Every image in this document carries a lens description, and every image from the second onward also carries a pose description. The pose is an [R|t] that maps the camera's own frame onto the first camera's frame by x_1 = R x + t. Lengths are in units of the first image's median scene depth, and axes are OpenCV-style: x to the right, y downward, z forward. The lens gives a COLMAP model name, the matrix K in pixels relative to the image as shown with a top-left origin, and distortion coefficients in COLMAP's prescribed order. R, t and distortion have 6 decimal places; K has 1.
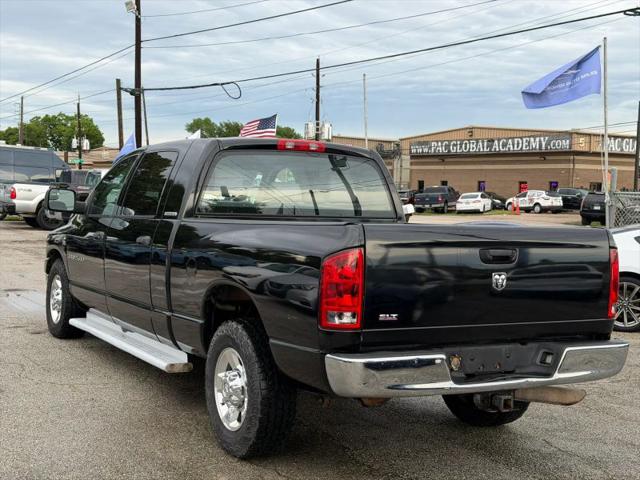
lens RADIAL K [[889.4, 0, 320.0], [0, 889.4, 240.0], [0, 0, 1]] dist [0.126515, 0.004649]
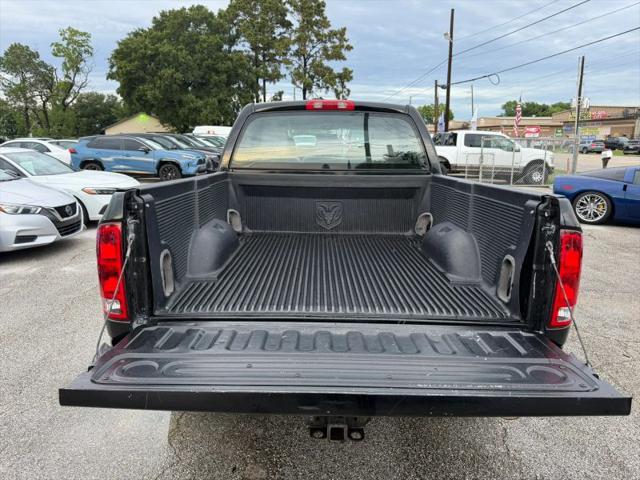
lens RADIAL K [[453.7, 0, 320.0], [0, 453.7, 240.0], [0, 0, 1]] dist [0.060396, -0.061710]
pose [[0.870451, 0.080037, -0.485705, 0.216620], [-0.006092, 0.988369, 0.151952, -0.024127], [0.492218, -0.129308, 0.860814, 0.429516]]
